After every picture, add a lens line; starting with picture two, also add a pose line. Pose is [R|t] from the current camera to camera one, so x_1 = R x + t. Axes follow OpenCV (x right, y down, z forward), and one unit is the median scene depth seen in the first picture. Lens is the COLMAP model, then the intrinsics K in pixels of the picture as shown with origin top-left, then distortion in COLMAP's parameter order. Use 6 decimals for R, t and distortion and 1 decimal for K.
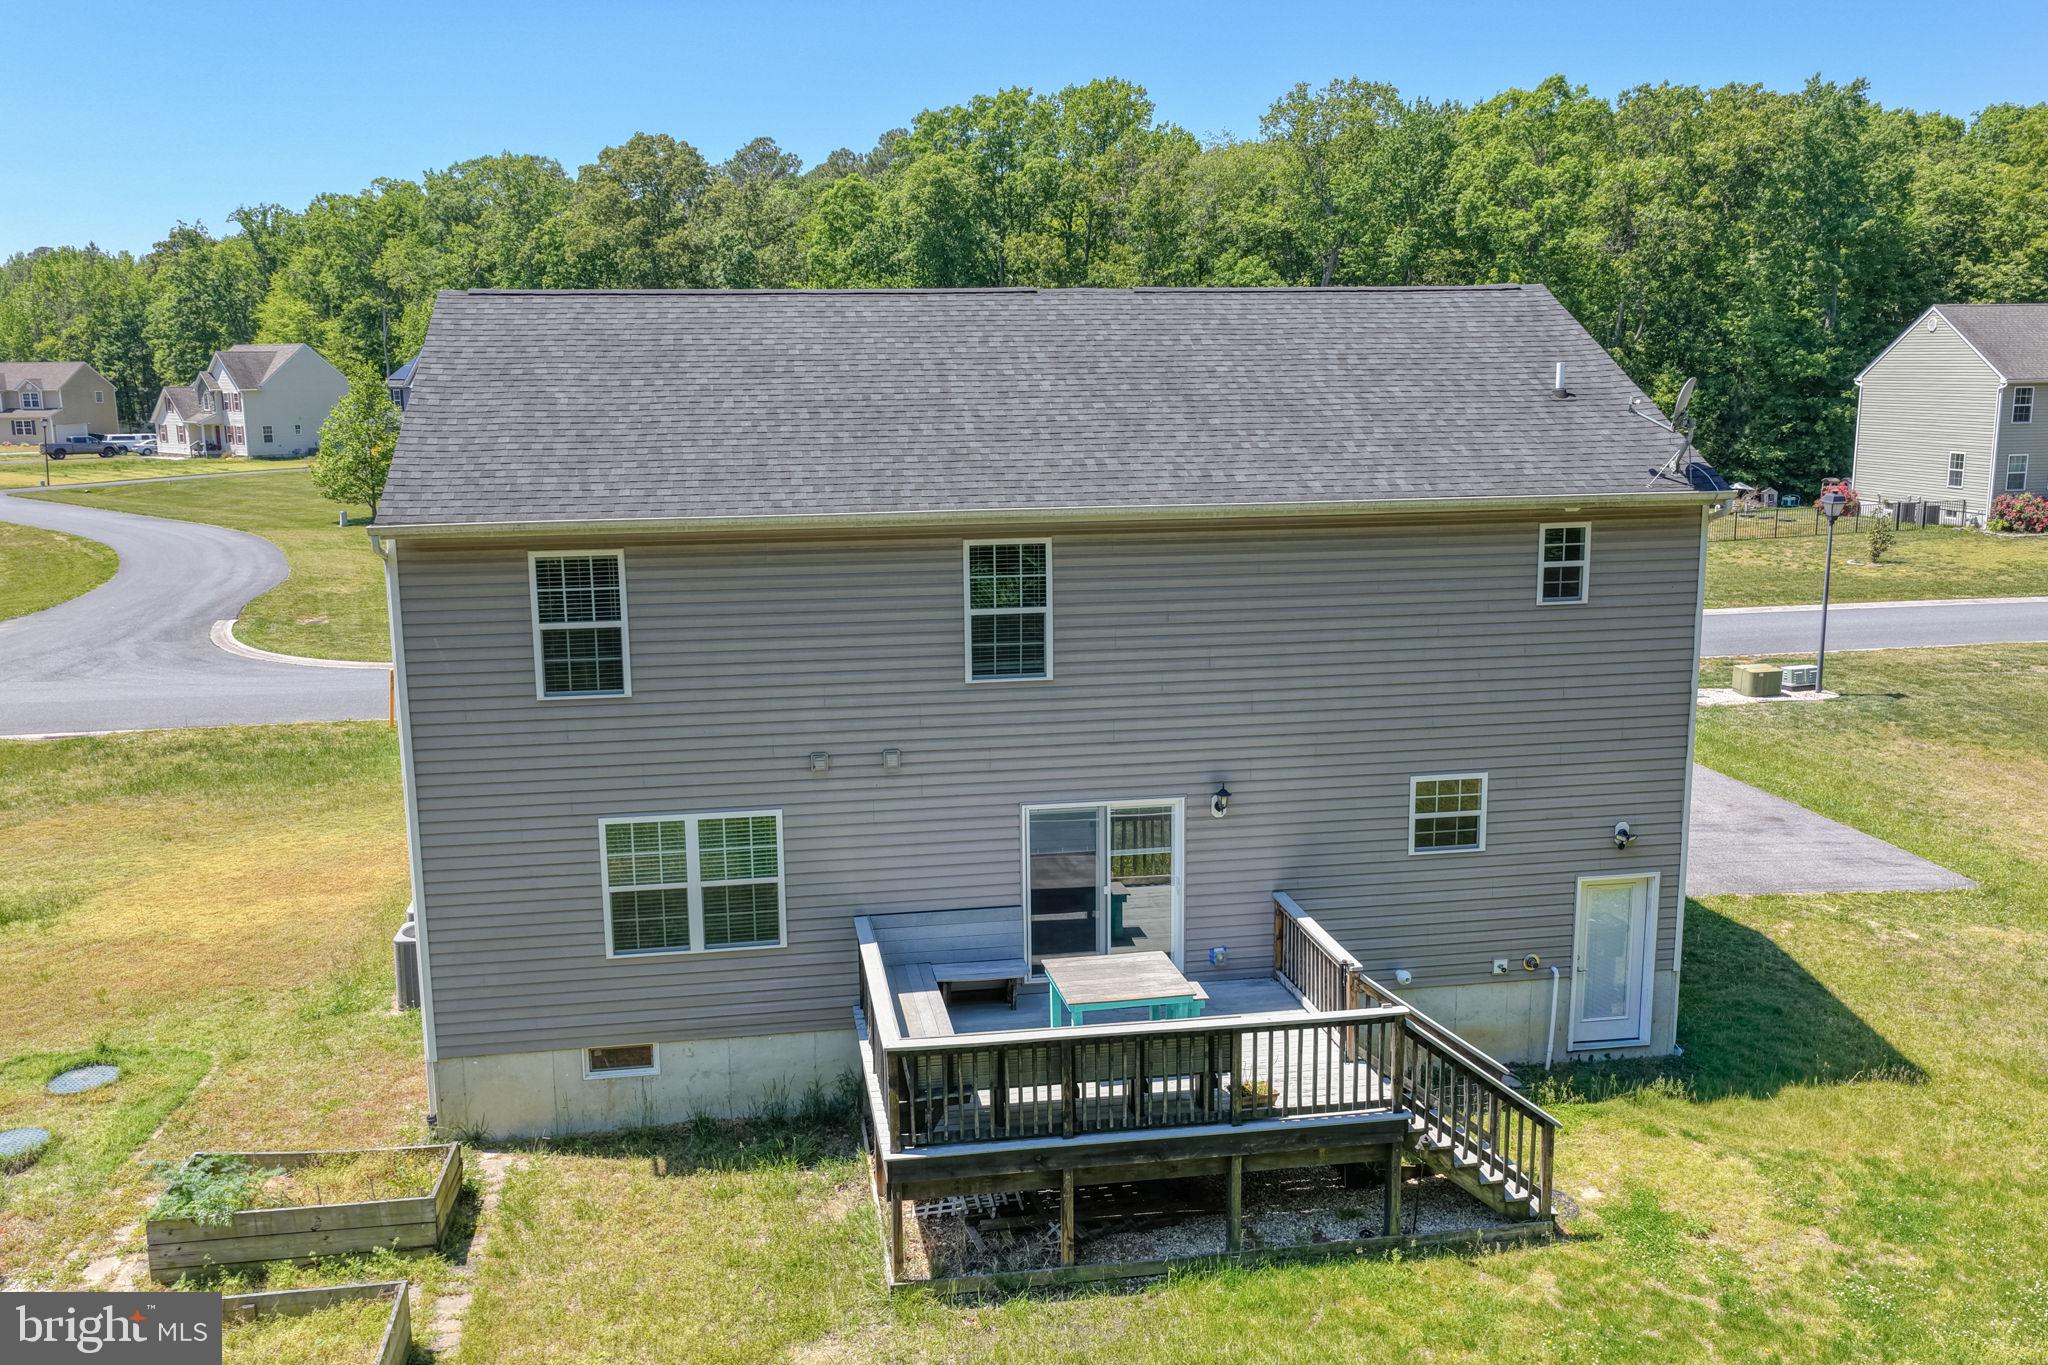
lens RADIAL K [[1738.8, 0, 1003.7], [0, 1738.8, 676.2], [0, 0, 1]] dist [-0.005547, 0.027364]
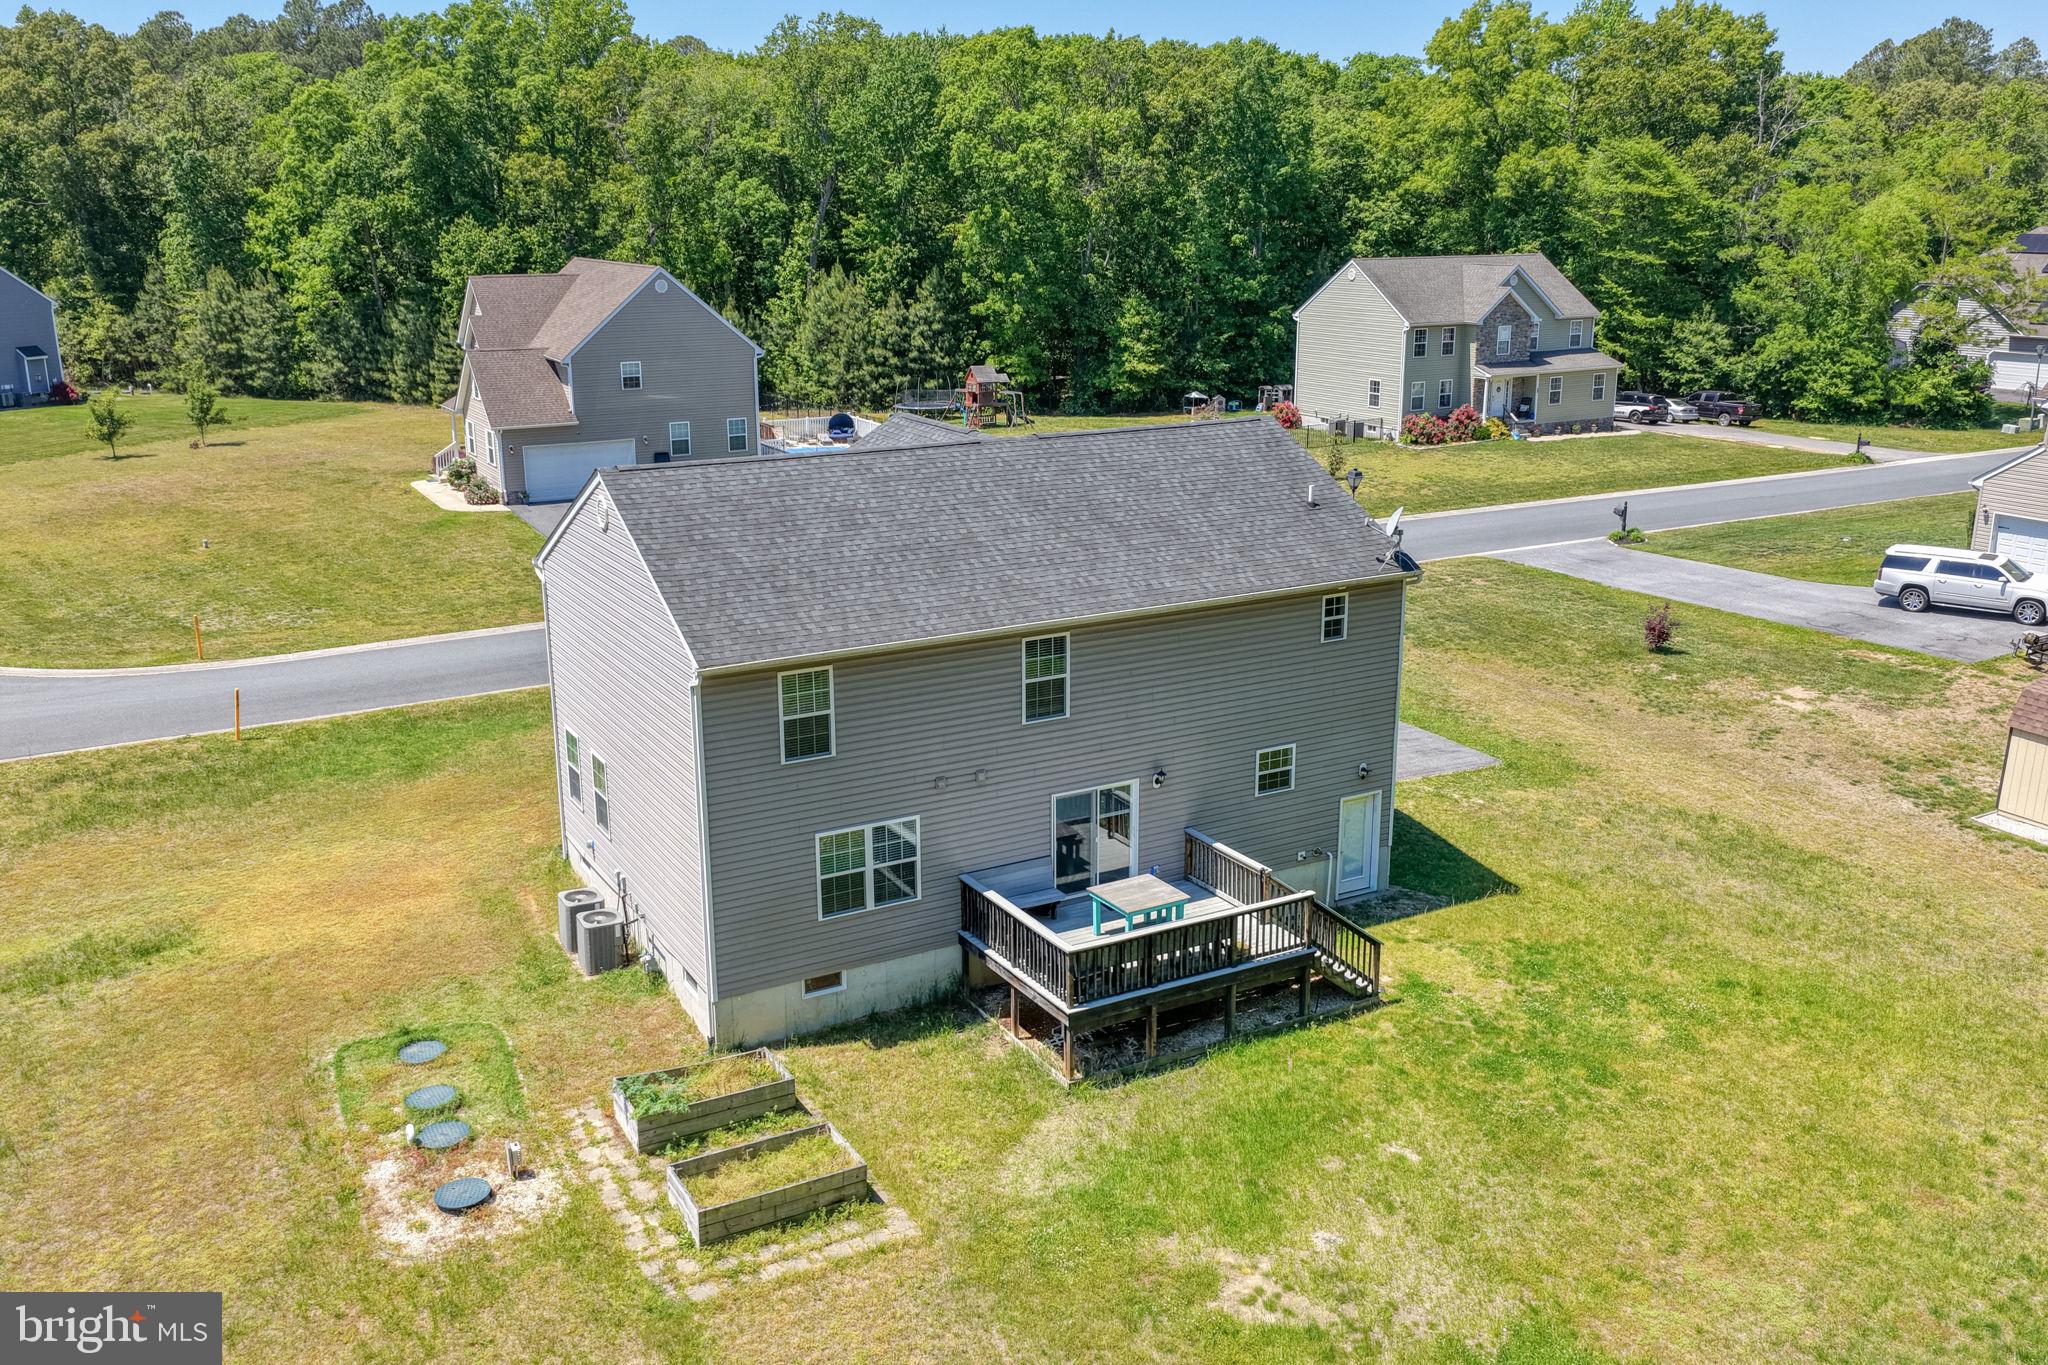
lens RADIAL K [[1738.8, 0, 1035.2], [0, 1738.8, 687.1], [0, 0, 1]] dist [-0.005547, 0.027364]
pose [[0.940160, -0.085247, 0.329897, -0.489087], [0.057825, 0.994071, 0.092082, -0.161778], [-0.335791, -0.067496, 0.939515, -0.469040]]
